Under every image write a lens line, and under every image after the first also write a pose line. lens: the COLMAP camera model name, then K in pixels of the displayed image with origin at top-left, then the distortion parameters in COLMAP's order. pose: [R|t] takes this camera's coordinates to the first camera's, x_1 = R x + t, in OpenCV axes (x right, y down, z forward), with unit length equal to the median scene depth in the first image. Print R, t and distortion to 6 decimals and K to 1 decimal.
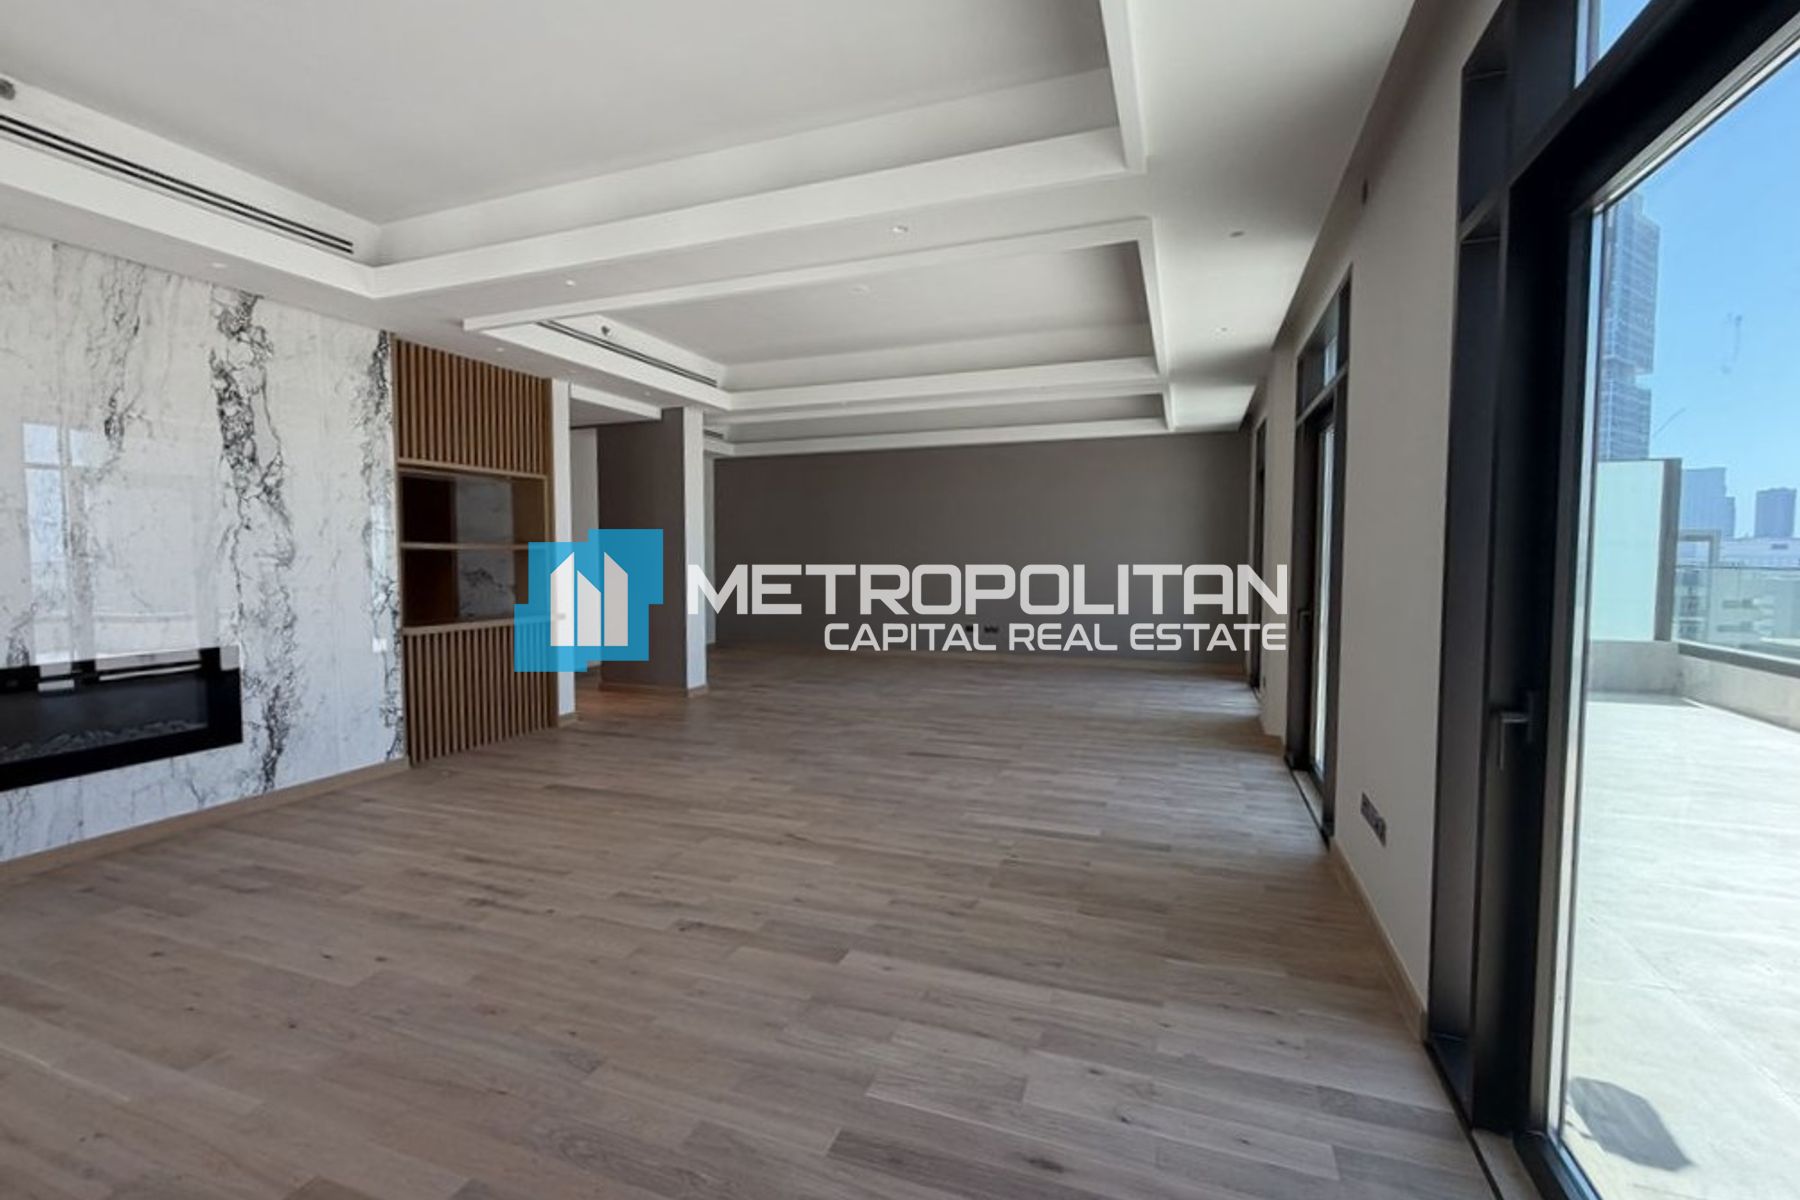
lens RADIAL K [[741.1, 0, 900.0], [0, 741.1, 600.0], [0, 0, 1]] dist [-0.001777, -0.000116]
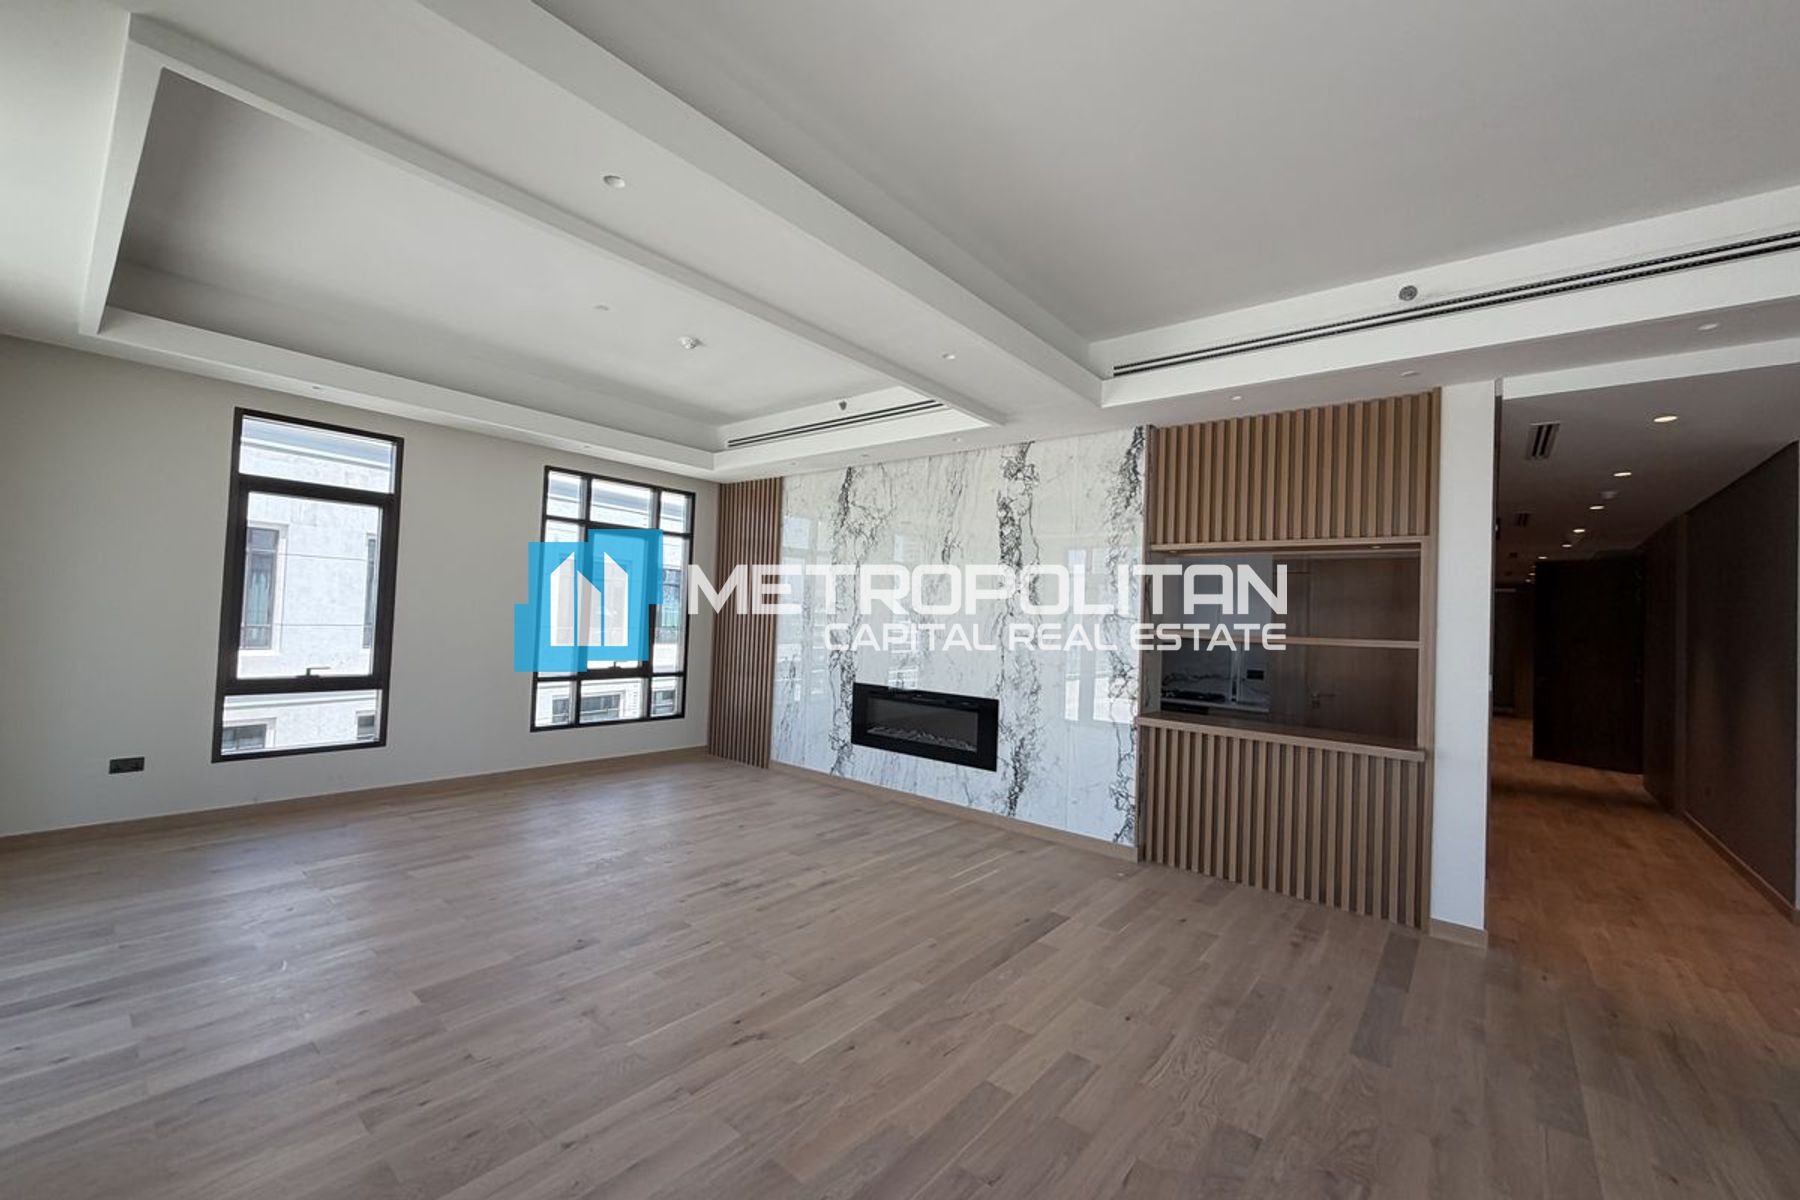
lens RADIAL K [[741.1, 0, 900.0], [0, 741.1, 600.0], [0, 0, 1]] dist [-0.001777, -0.000116]
pose [[-0.333059, -0.033140, -0.942323, 0.470517], [-0.102600, 0.994722, 0.001280, -0.106541], [0.937307, 0.097109, -0.334701, 1.277320]]
